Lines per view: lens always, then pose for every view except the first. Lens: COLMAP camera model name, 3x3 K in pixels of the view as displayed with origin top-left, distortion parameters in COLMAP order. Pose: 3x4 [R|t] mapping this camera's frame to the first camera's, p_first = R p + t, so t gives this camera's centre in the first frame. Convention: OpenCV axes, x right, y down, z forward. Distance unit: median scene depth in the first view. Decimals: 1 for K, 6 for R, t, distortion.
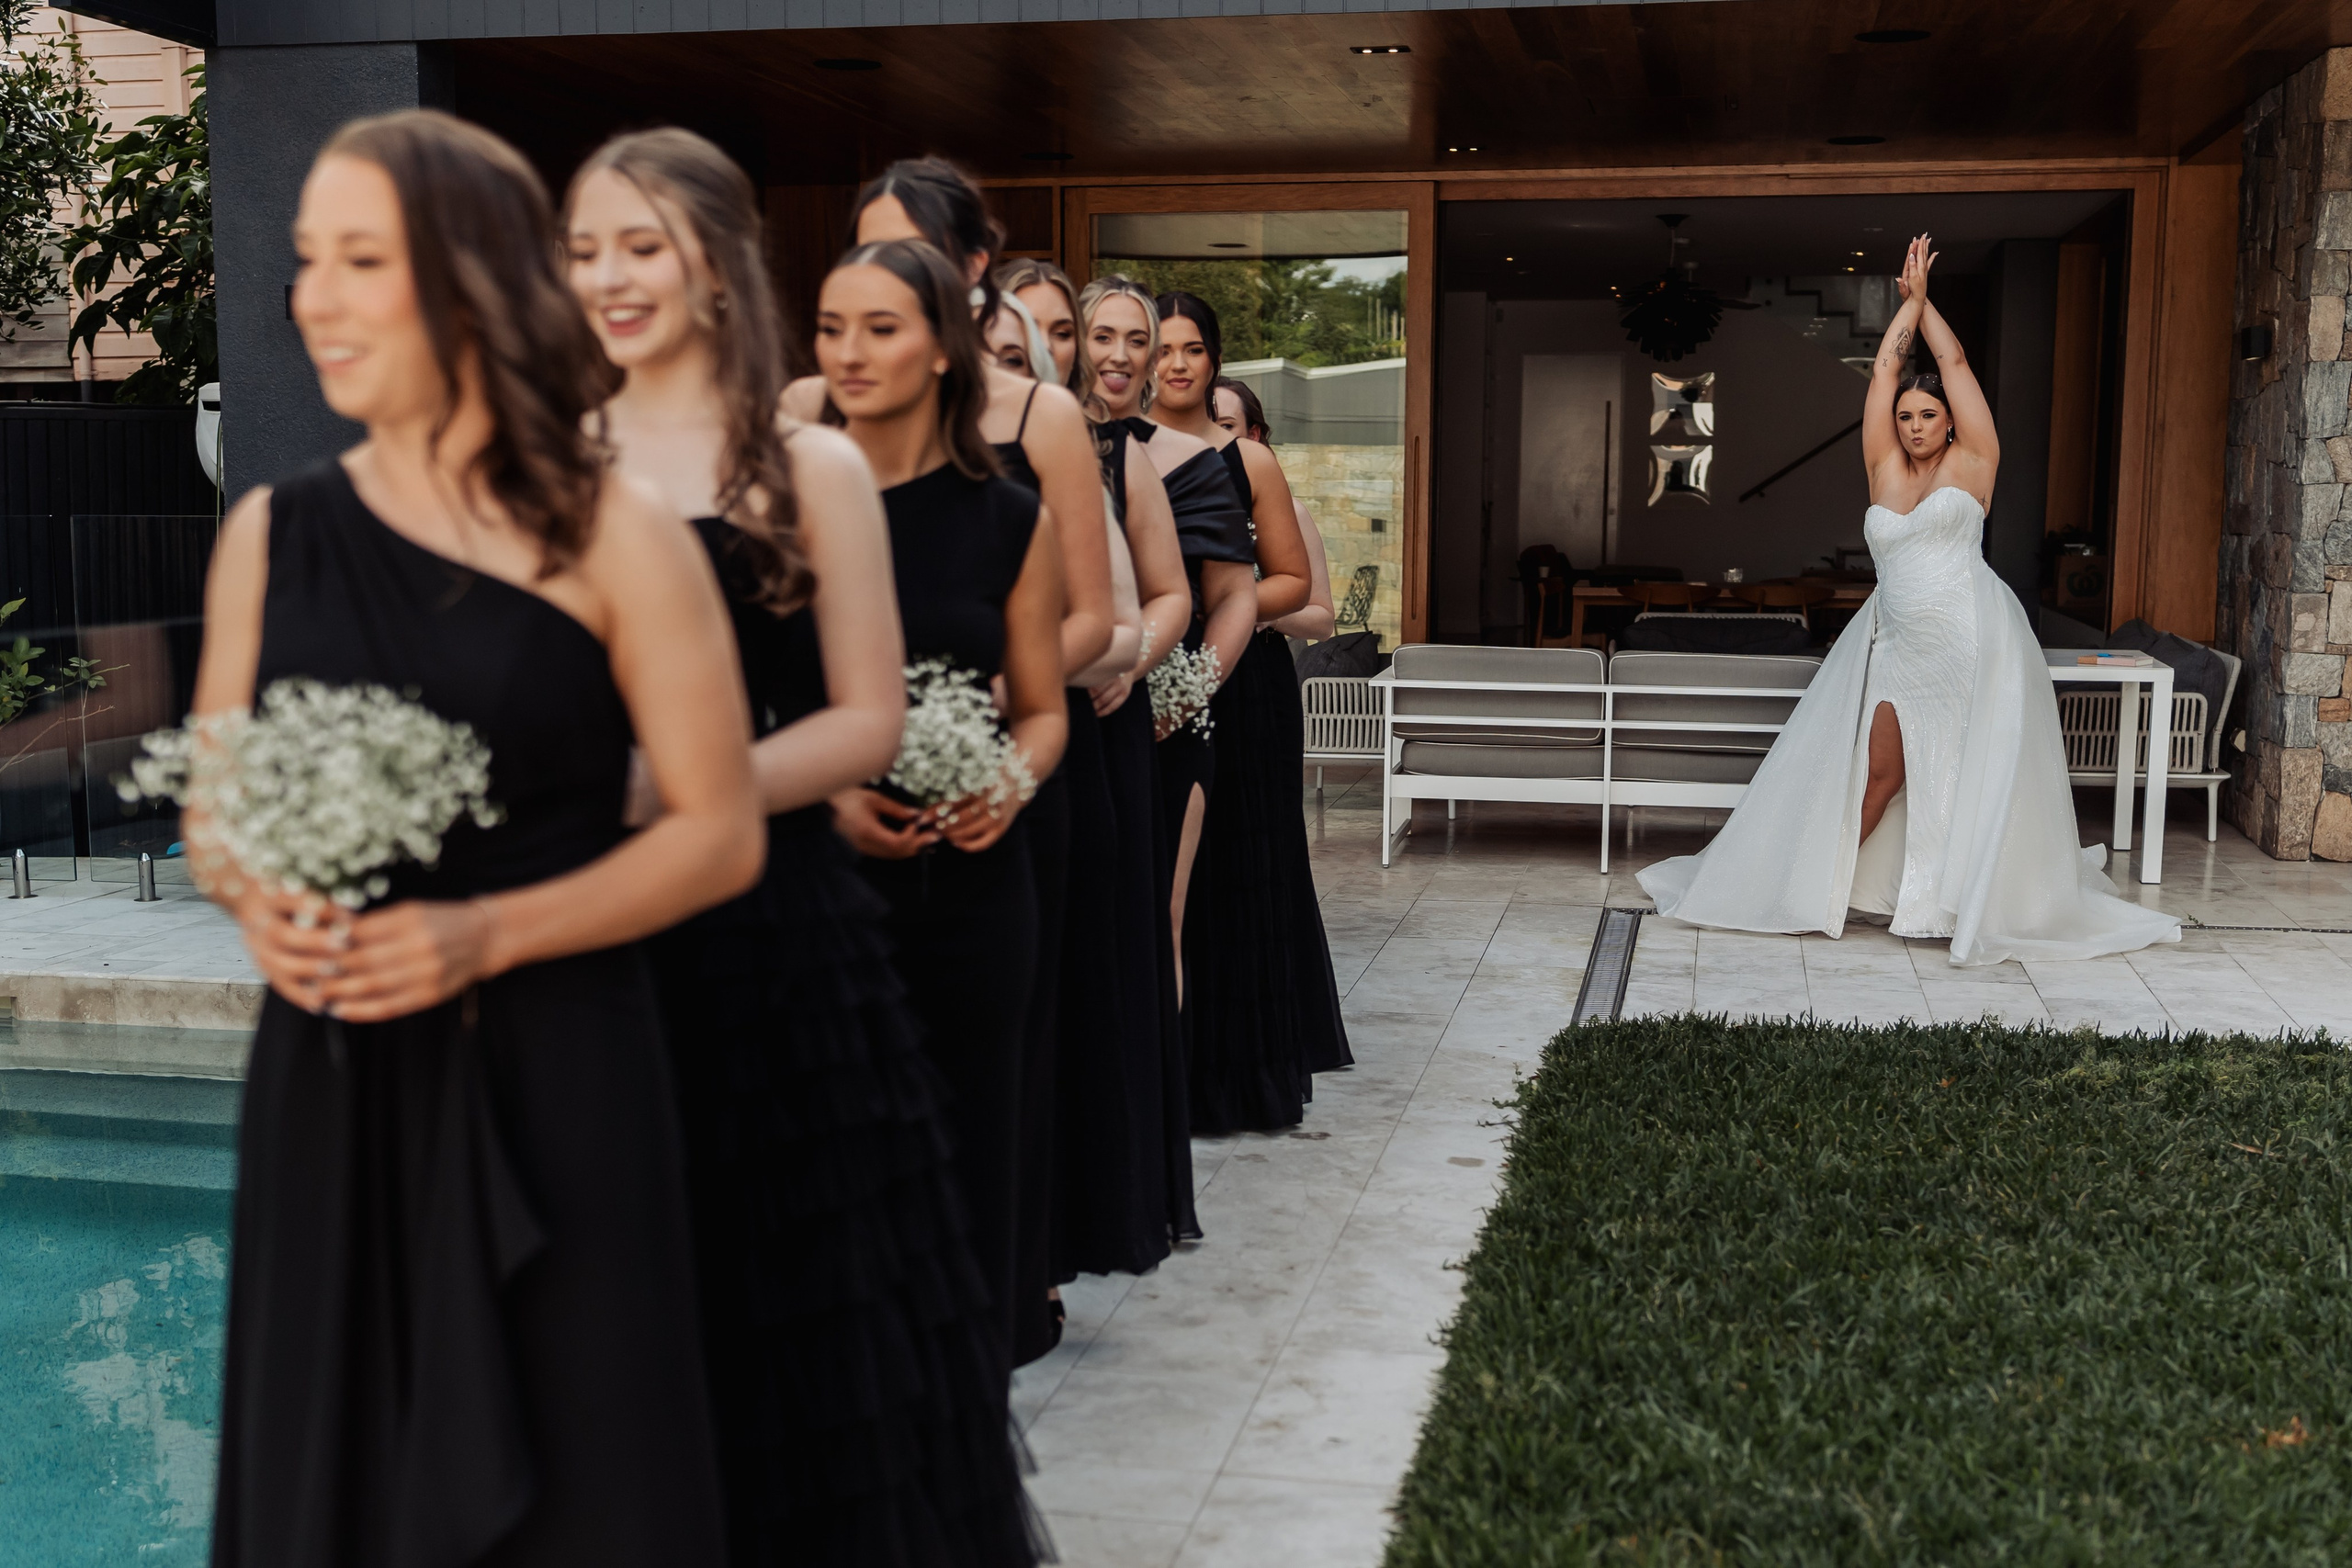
lens RADIAL K [[2741.6, 0, 1140.1], [0, 2741.6, 902.8], [0, 0, 1]] dist [-0.014156, 0.020987]
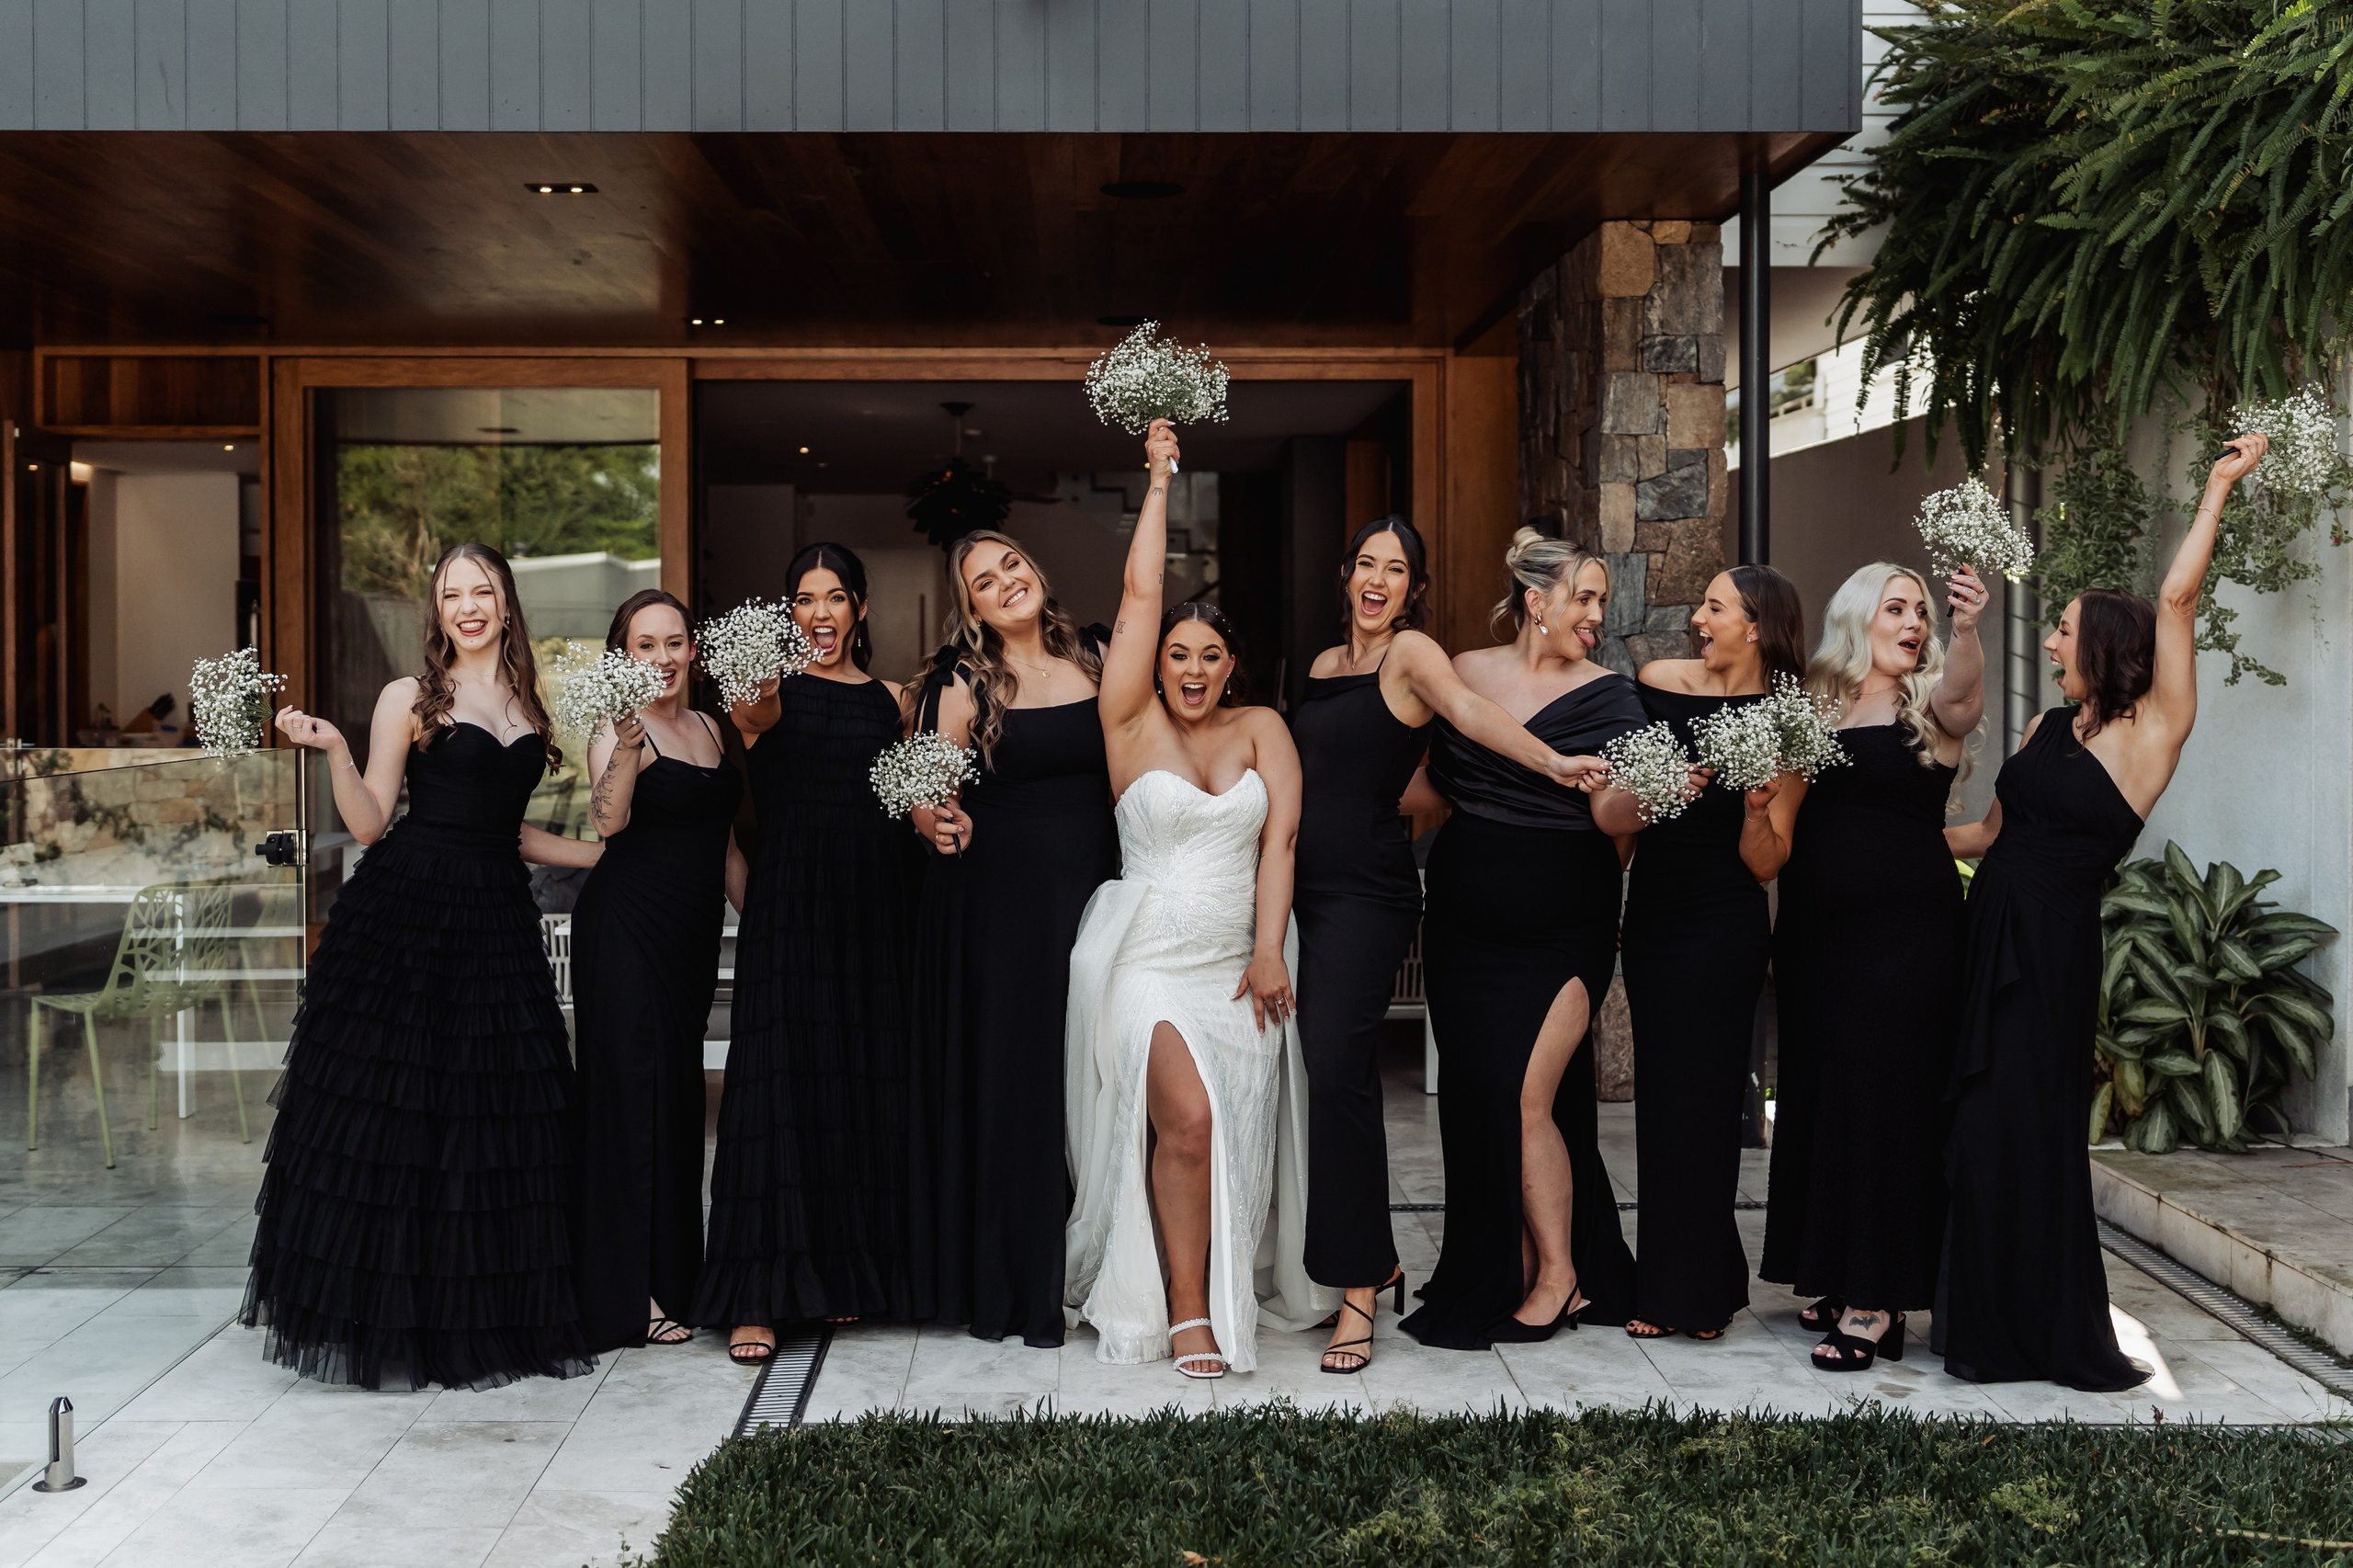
lens RADIAL K [[2611.1, 0, 1077.8], [0, 2611.1, 716.6], [0, 0, 1]] dist [-0.000636, 0.021289]
pose [[0.977938, -0.006961, 0.208777, 0.054079], [0.034848, 0.990876, -0.130197, -0.026830], [-0.205966, 0.134600, 0.969258, 0.145958]]
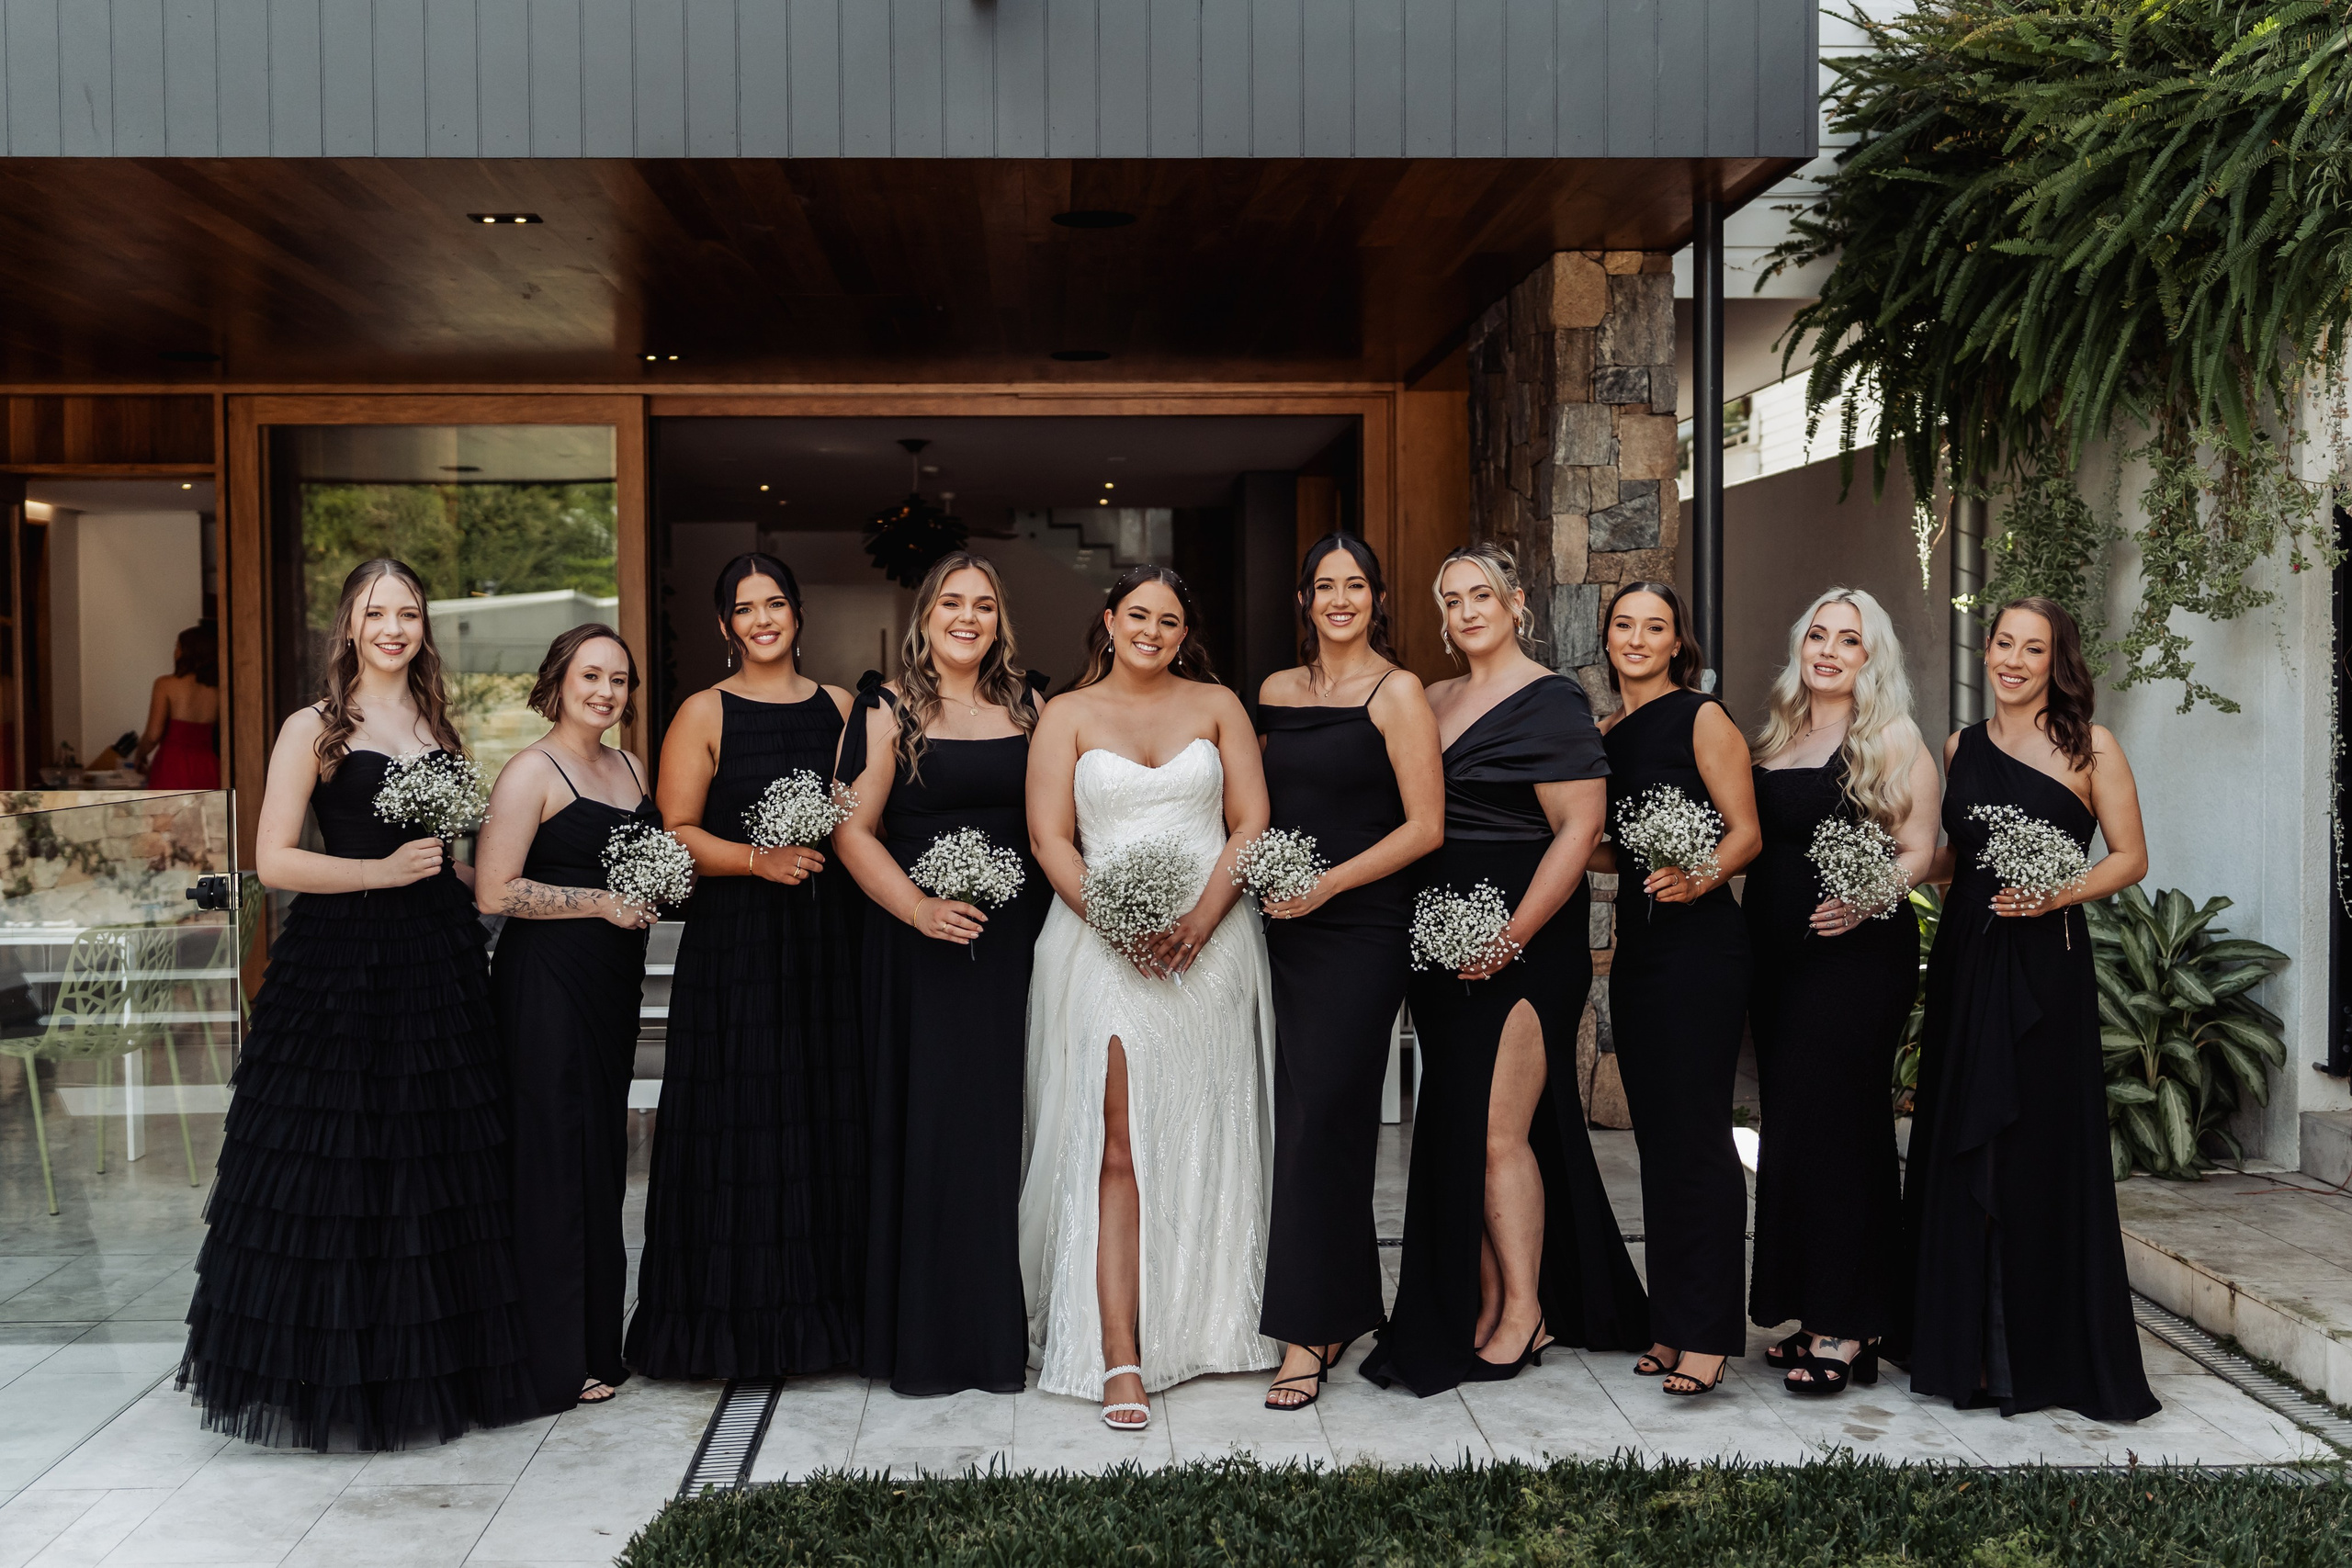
lens RADIAL K [[2511.8, 0, 1095.0], [0, 2511.8, 788.4], [0, 0, 1]] dist [-0.000780, 0.009370]
pose [[0.972909, -0.016551, 0.230594, 0.060743], [0.043617, 0.992663, -0.112776, -0.031003], [-0.227035, 0.119779, 0.966493, 0.170139]]
